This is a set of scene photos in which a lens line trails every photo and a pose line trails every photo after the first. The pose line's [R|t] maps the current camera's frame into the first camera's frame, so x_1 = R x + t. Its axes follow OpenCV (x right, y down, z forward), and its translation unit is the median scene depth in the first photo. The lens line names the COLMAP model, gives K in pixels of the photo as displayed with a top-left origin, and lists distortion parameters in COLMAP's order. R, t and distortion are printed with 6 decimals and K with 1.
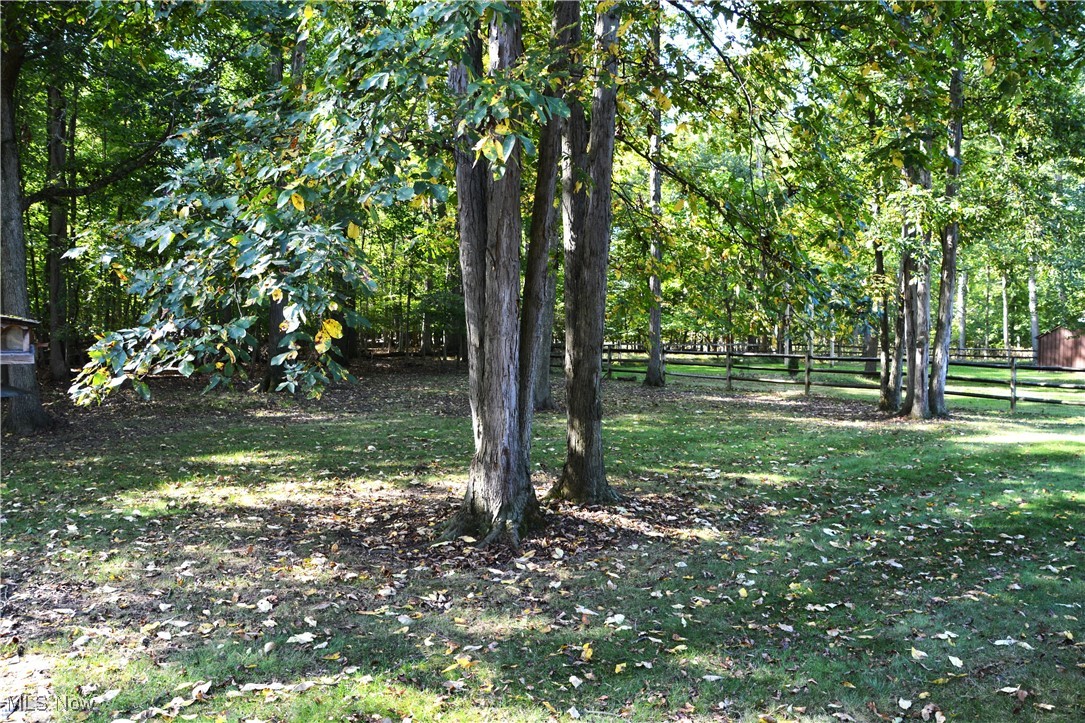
lens RADIAL K [[858.0, 0, 542.5], [0, 858.0, 361.5], [0, 0, 1]] dist [-0.158825, 0.114474]
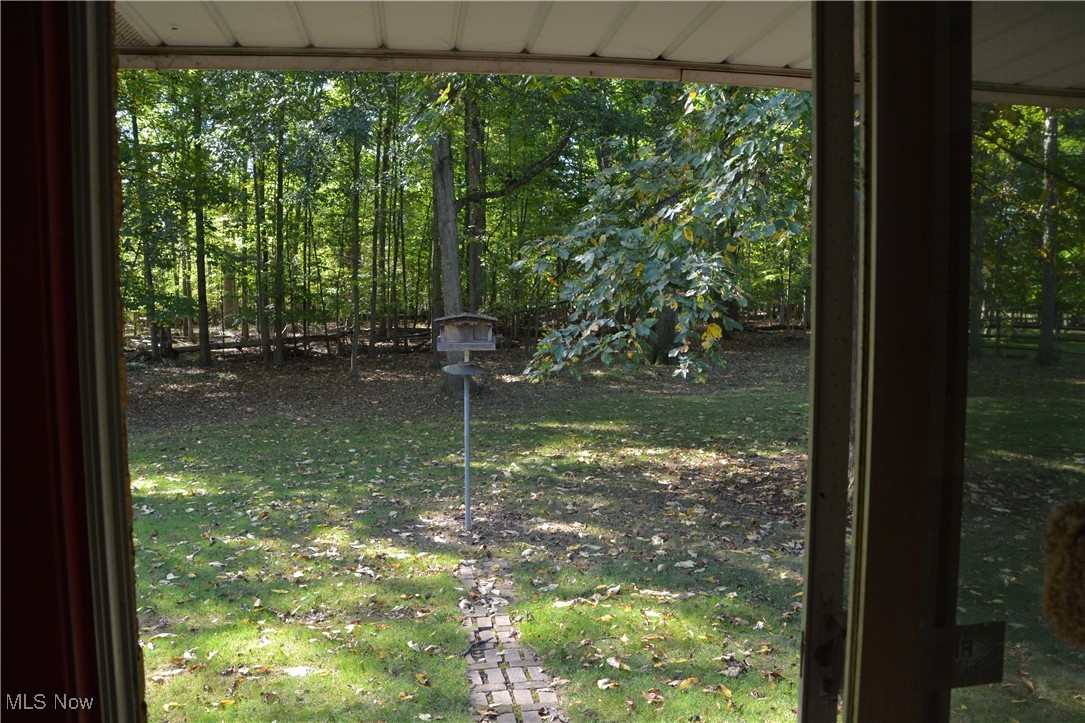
lens RADIAL K [[858.0, 0, 542.5], [0, 858.0, 361.5], [0, 0, 1]] dist [-0.158825, 0.114474]
pose [[0.903902, 0.016956, -0.427403, 0.066071], [-0.001801, 0.999356, 0.035838, -0.030703], [0.427735, -0.031624, 0.903351, -0.264644]]
